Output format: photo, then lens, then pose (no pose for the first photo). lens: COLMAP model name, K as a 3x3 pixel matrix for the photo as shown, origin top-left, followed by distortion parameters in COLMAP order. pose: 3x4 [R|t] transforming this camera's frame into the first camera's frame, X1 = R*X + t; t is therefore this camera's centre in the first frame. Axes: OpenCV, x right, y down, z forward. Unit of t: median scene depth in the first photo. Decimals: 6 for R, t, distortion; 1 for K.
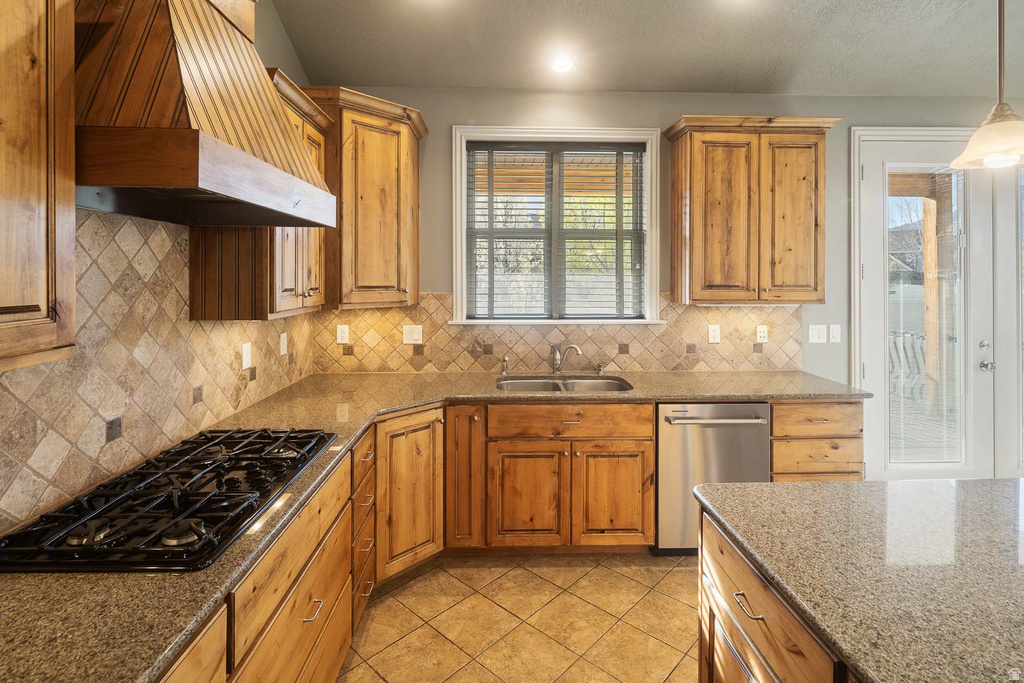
lens RADIAL K [[500.9, 0, 506.4], [0, 500.9, 277.9], [0, 0, 1]] dist [-0.002858, -0.001231]
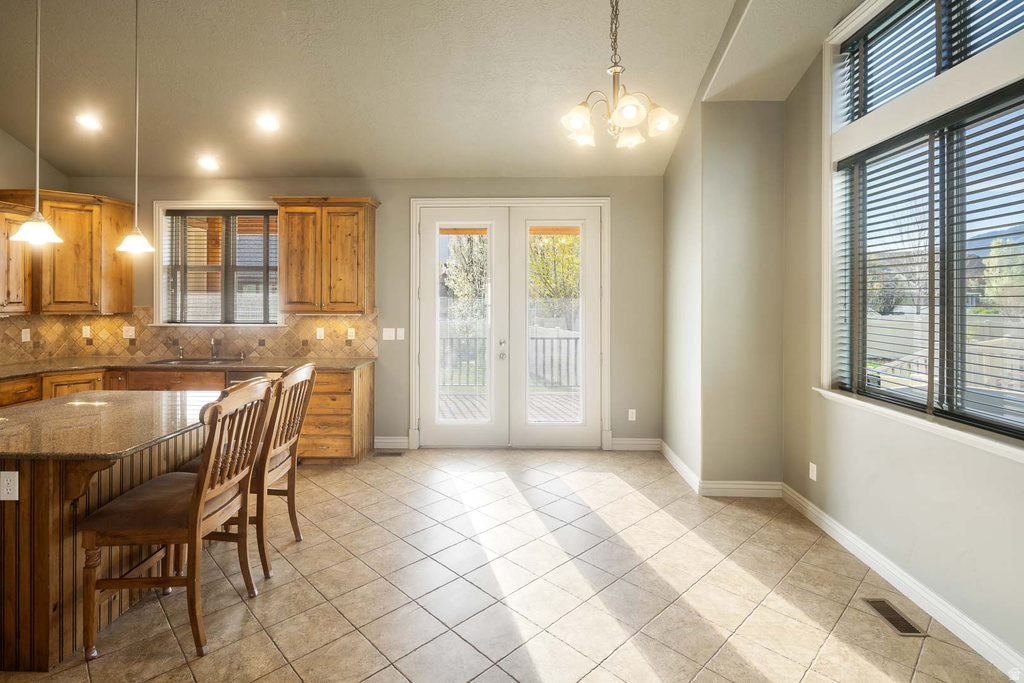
lens RADIAL K [[500.9, 0, 513.9], [0, 500.9, 296.8], [0, 0, 1]] dist [-0.002858, -0.001231]
pose [[0.998644, 0.001886, -0.052016, 1.116464], [-0.001885, 0.999998, 0.000070, -0.002611], [0.052016, 0.000028, 0.998646, -0.521677]]
